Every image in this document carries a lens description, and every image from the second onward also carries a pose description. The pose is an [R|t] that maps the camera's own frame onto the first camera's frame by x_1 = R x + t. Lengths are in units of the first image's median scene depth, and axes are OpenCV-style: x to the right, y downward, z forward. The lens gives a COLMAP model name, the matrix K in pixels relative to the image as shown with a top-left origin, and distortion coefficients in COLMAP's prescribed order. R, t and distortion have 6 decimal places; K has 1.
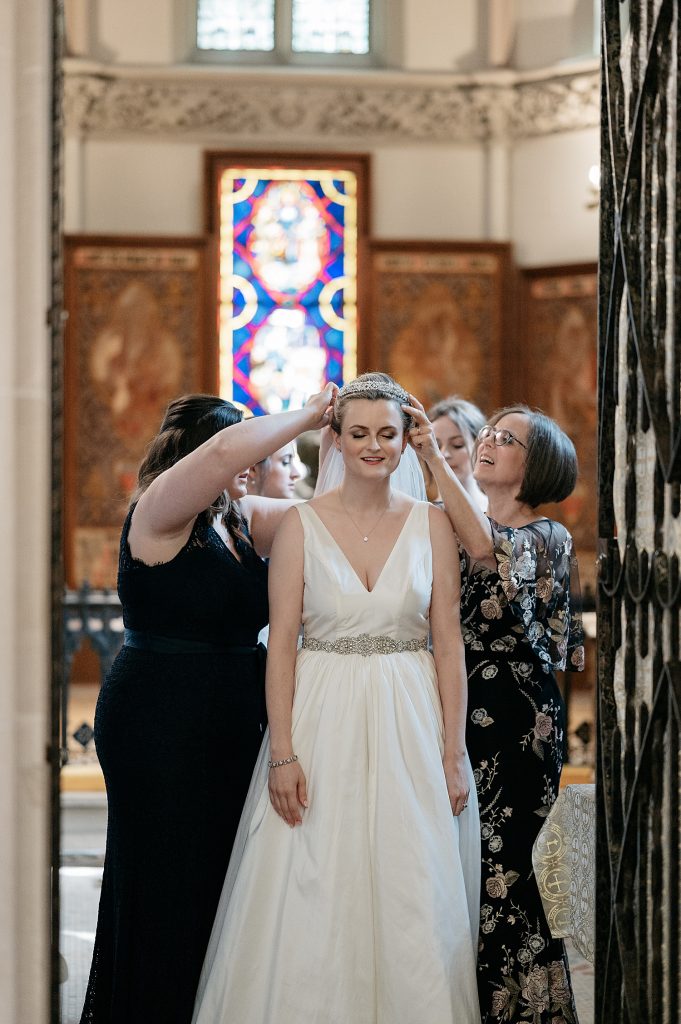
lens RADIAL K [[1265.2, 0, 340.6], [0, 1265.2, 510.8], [0, 0, 1]] dist [-0.030848, 0.000000]
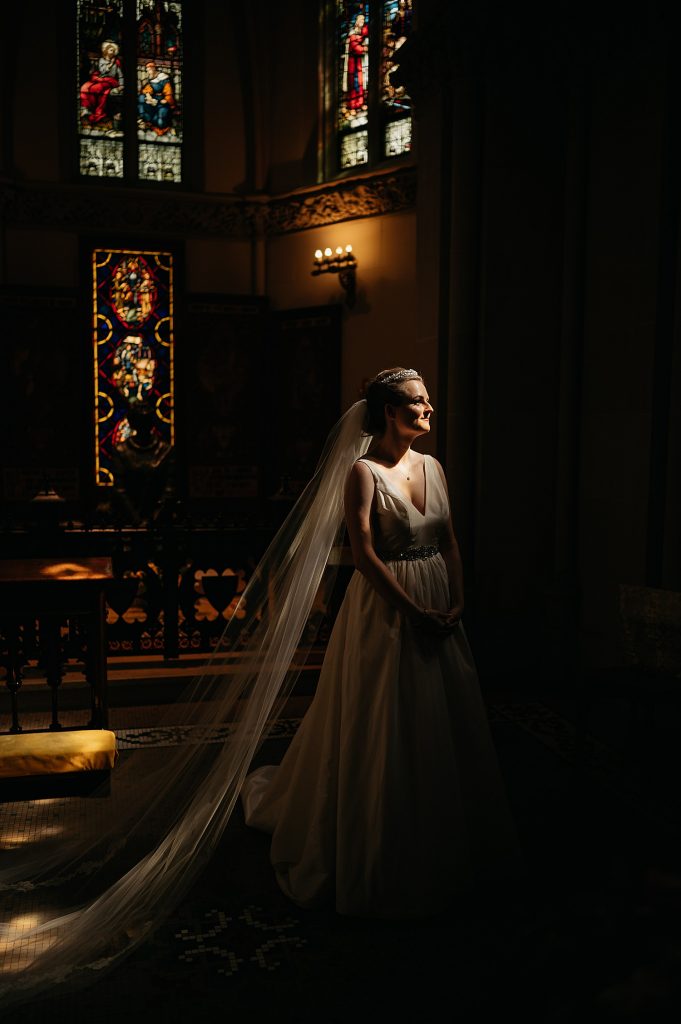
lens RADIAL K [[1265.2, 0, 340.4], [0, 1265.2, 511.9], [0, 0, 1]] dist [-0.030848, 0.000000]
pose [[0.982360, -0.007201, 0.186863, -0.086375], [0.008480, 0.999946, -0.006047, 0.084096], [-0.186809, 0.007525, 0.982367, -0.666842]]
